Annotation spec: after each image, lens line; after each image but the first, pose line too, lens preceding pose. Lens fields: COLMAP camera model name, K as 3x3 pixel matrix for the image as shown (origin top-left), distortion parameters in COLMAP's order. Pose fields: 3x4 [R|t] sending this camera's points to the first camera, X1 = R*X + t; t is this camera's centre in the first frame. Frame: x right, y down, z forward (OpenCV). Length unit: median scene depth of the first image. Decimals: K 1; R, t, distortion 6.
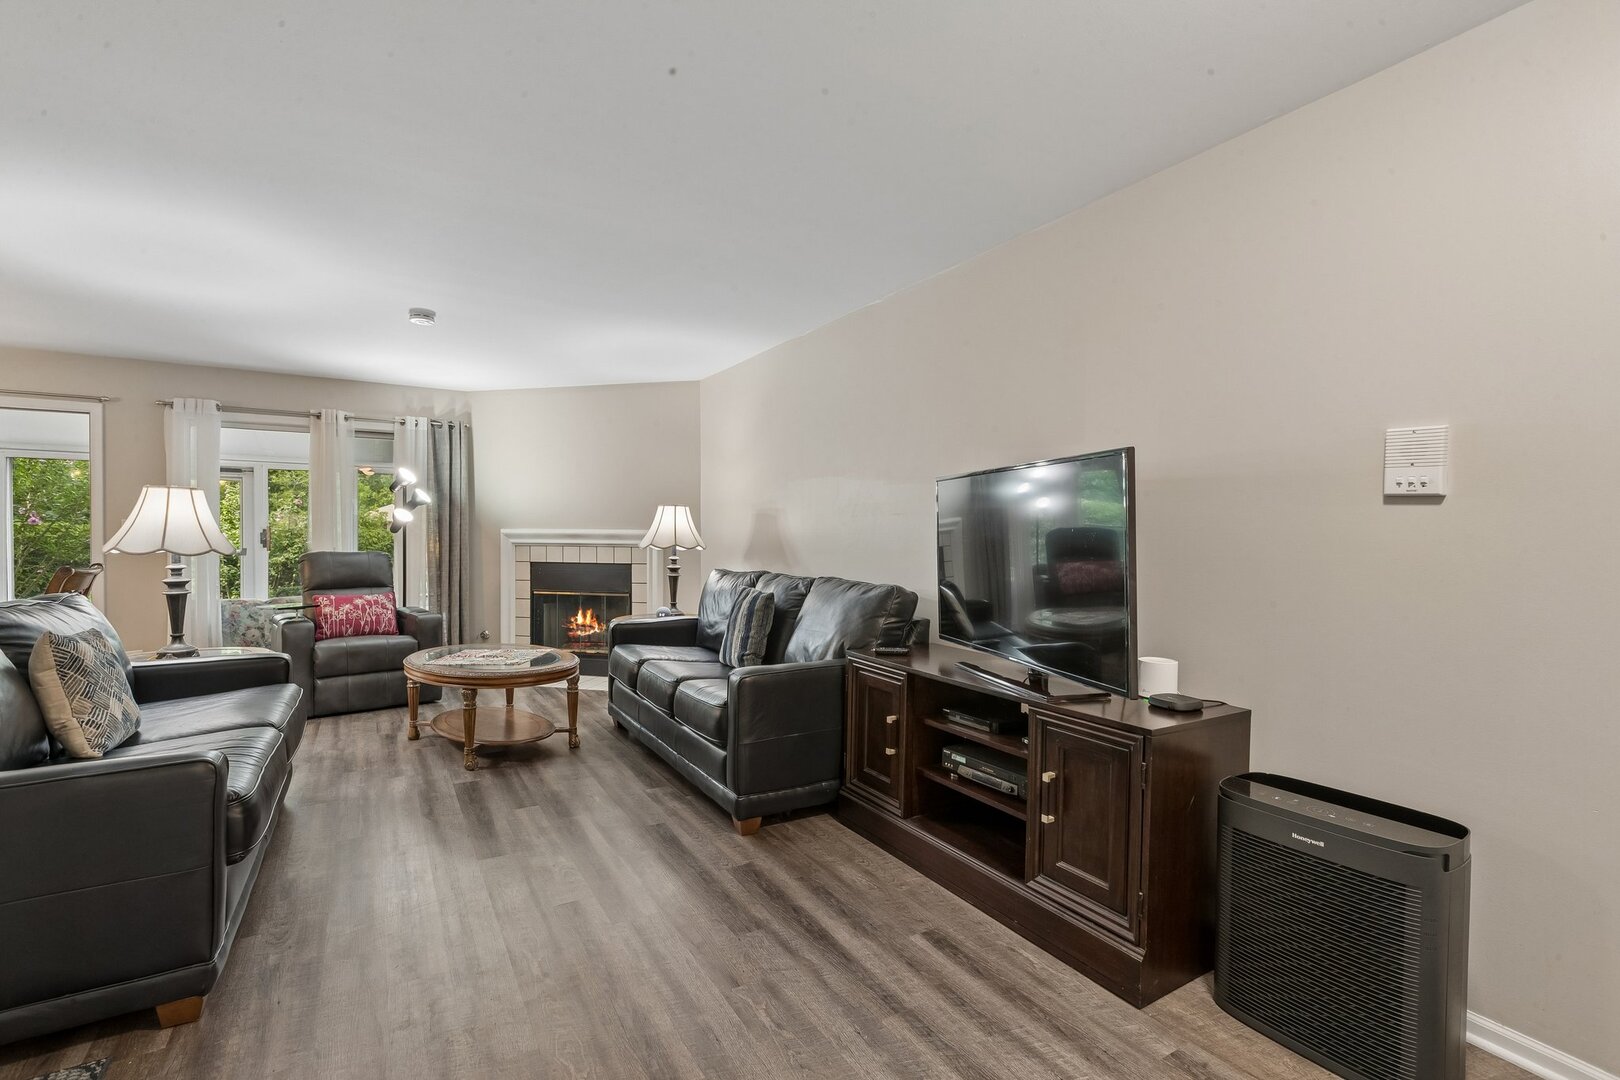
lens RADIAL K [[730.1, 0, 812.3], [0, 730.1, 541.8], [0, 0, 1]] dist [-0.004234, -0.001229]
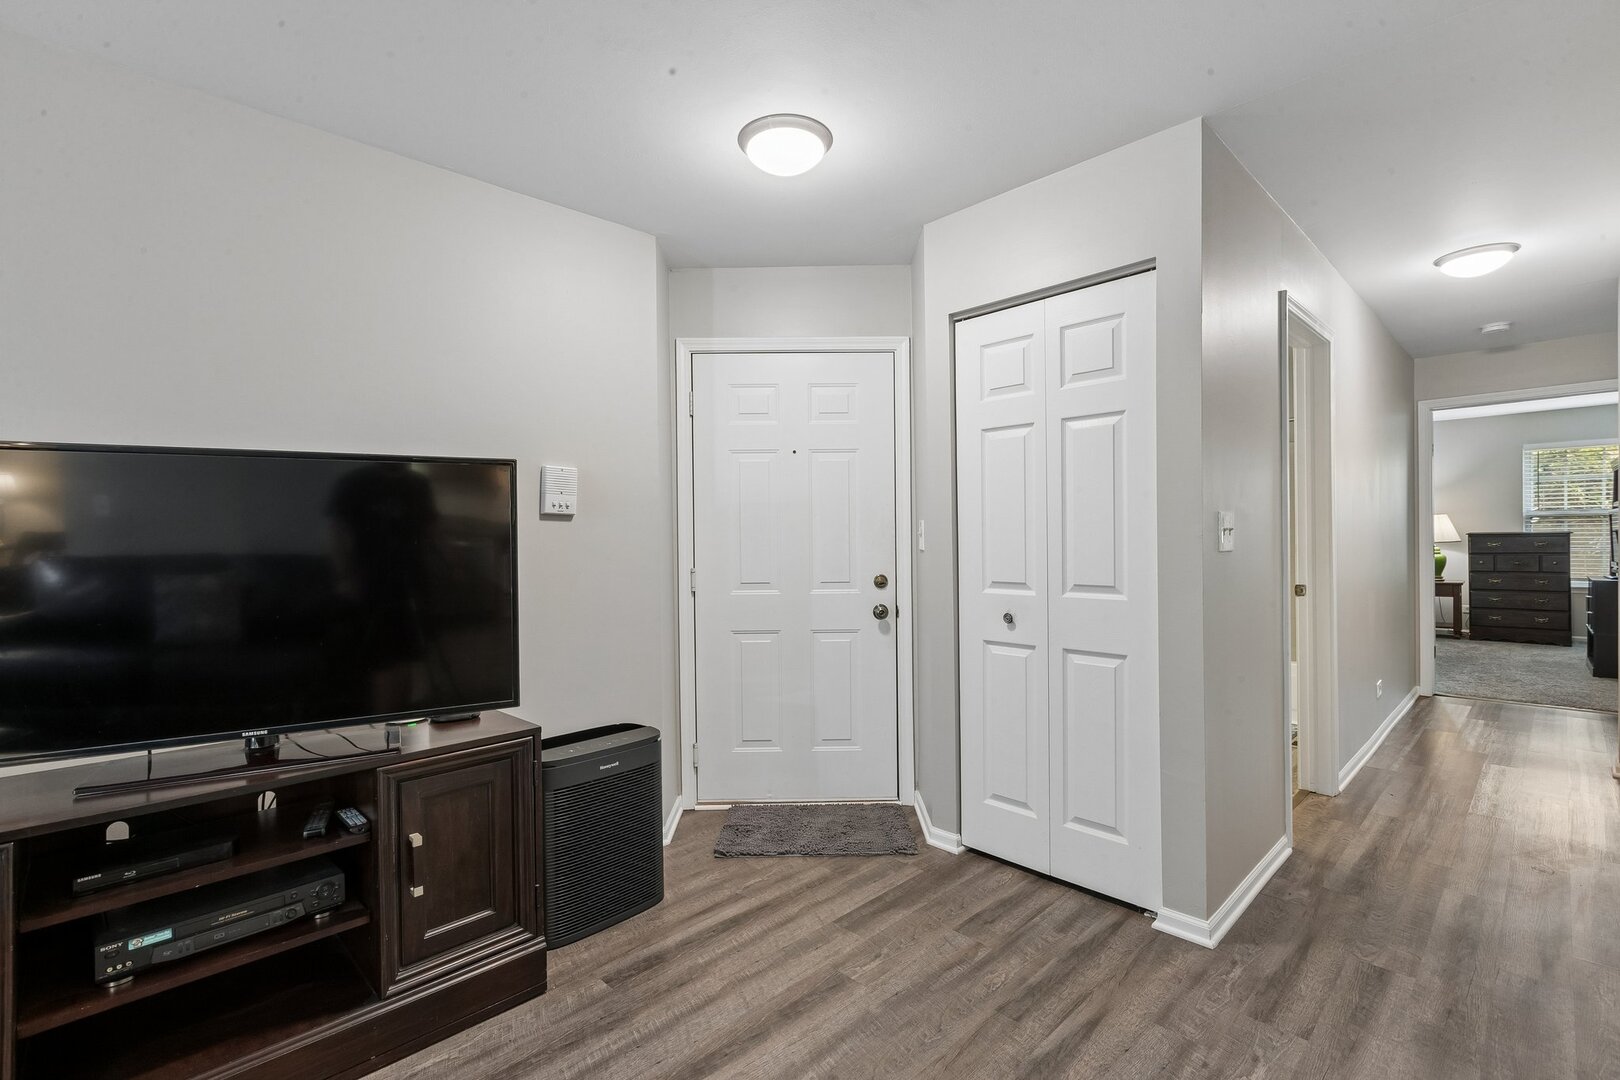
lens RADIAL K [[730.1, 0, 808.3], [0, 730.1, 535.7], [0, 0, 1]] dist [-0.004234, -0.001229]
pose [[-0.232831, -0.005432, 0.972502, -0.436825], [0.022153, 0.999695, 0.010887, -0.017393], [-0.972265, 0.024078, -0.232640, 0.559867]]
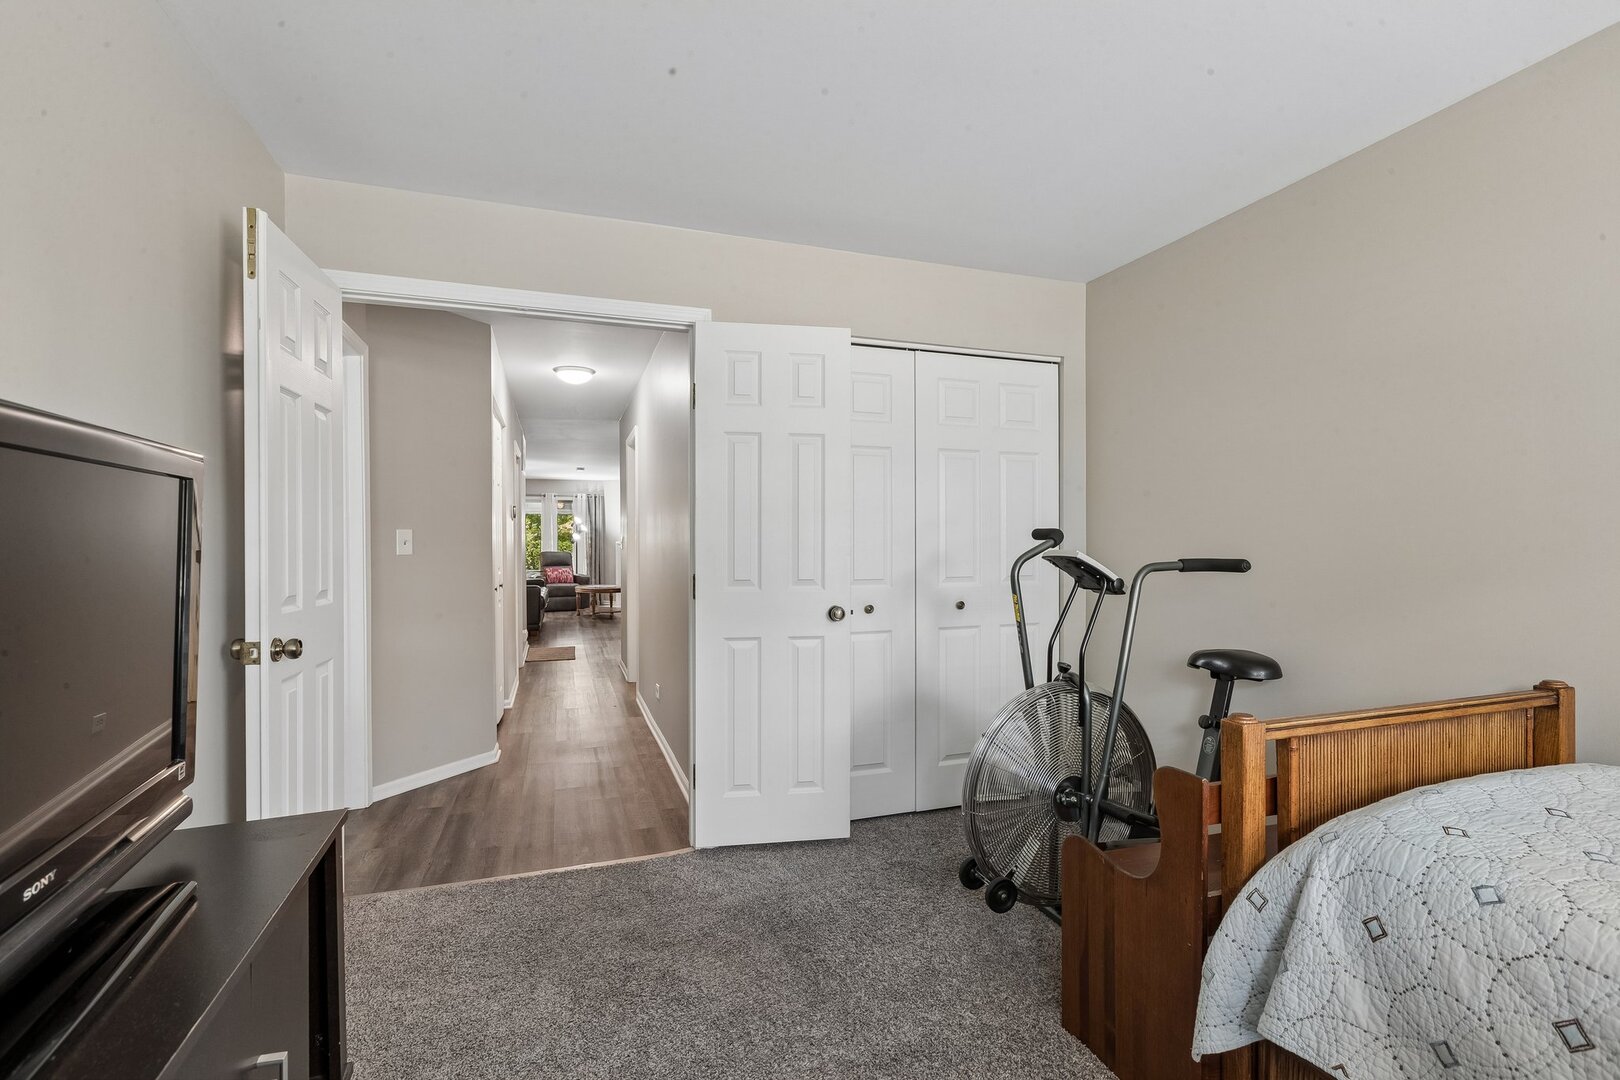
lens RADIAL K [[730.1, 0, 805.4], [0, 730.1, 538.2], [0, 0, 1]] dist [-0.004234, -0.001229]
pose [[0.977299, 0.001936, -0.211855, 0.814923], [-0.003145, 0.999981, -0.005369, -0.022093], [0.211841, 0.005913, 0.977286, -1.414694]]
